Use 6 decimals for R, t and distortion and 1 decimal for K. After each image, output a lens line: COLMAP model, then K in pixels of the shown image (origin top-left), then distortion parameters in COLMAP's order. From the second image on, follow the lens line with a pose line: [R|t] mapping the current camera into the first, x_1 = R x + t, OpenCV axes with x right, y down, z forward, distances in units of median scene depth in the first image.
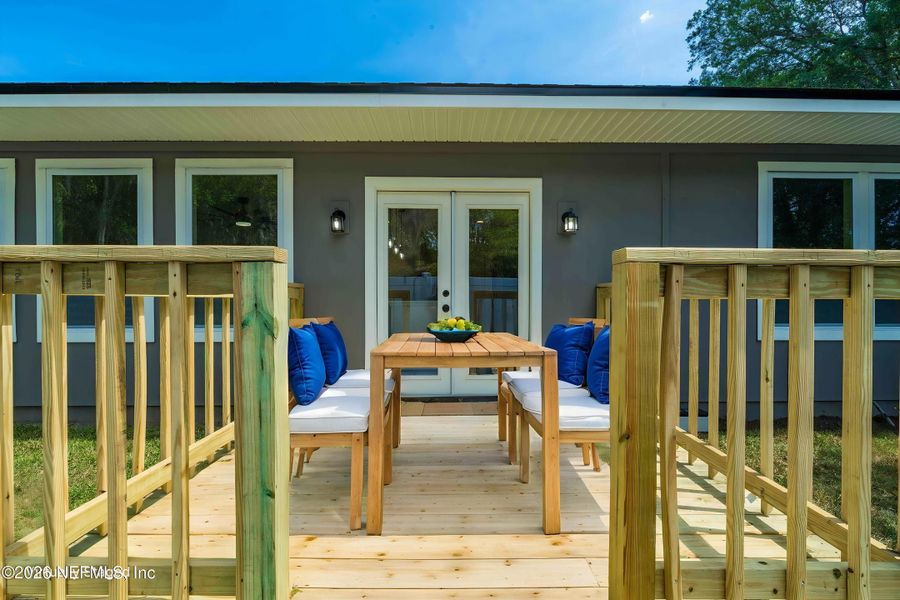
lens RADIAL K [[420.1, 0, 456.2], [0, 420.1, 302.0], [0, 0, 1]] dist [-0.020382, -0.000101]
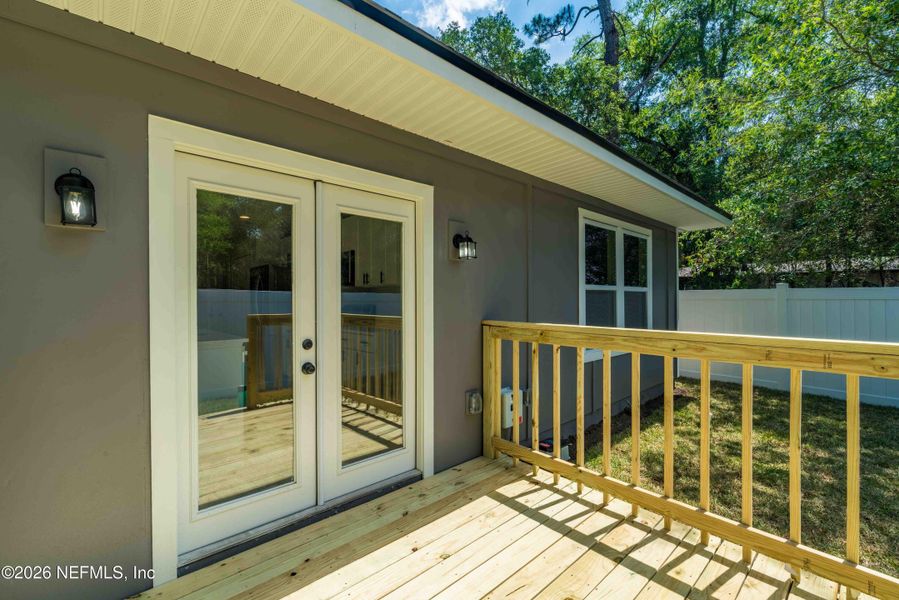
lens RADIAL K [[390.7, 0, 447.7], [0, 390.7, 292.3], [0, 0, 1]] dist [-0.015001, 0.001238]
pose [[0.755822, 0.013330, 0.654641, -0.244482], [-0.001651, 0.999828, -0.018454, -0.086005], [-0.654775, 0.012867, 0.755714, 0.432568]]
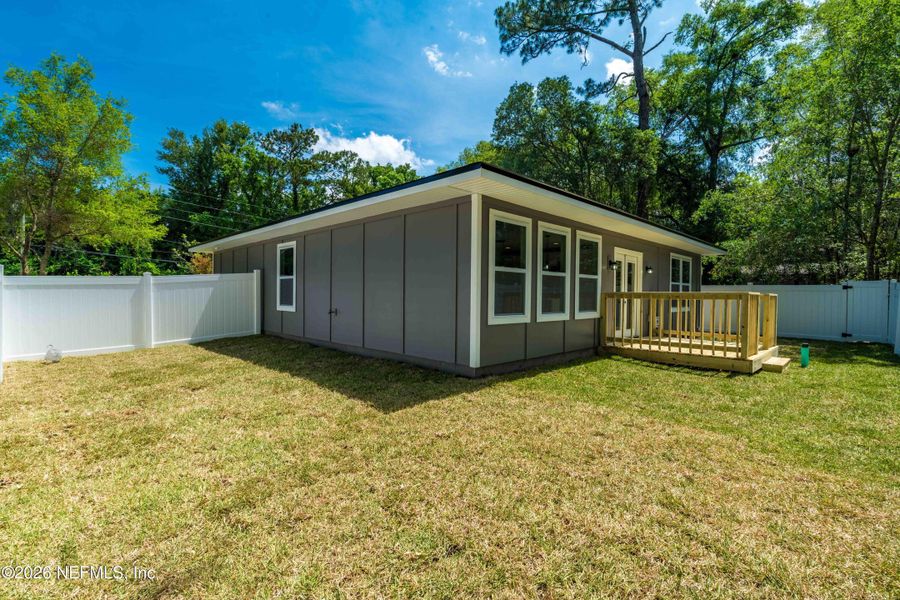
lens RADIAL K [[413.9, 0, 444.8], [0, 413.9, 308.3], [0, 0, 1]] dist [-0.003873, -0.000417]
pose [[0.729746, -0.011975, 0.683613, -2.478402], [-0.002677, 0.999789, 0.020371, 0.004783], [-0.683713, -0.016695, 0.729560, -0.057855]]
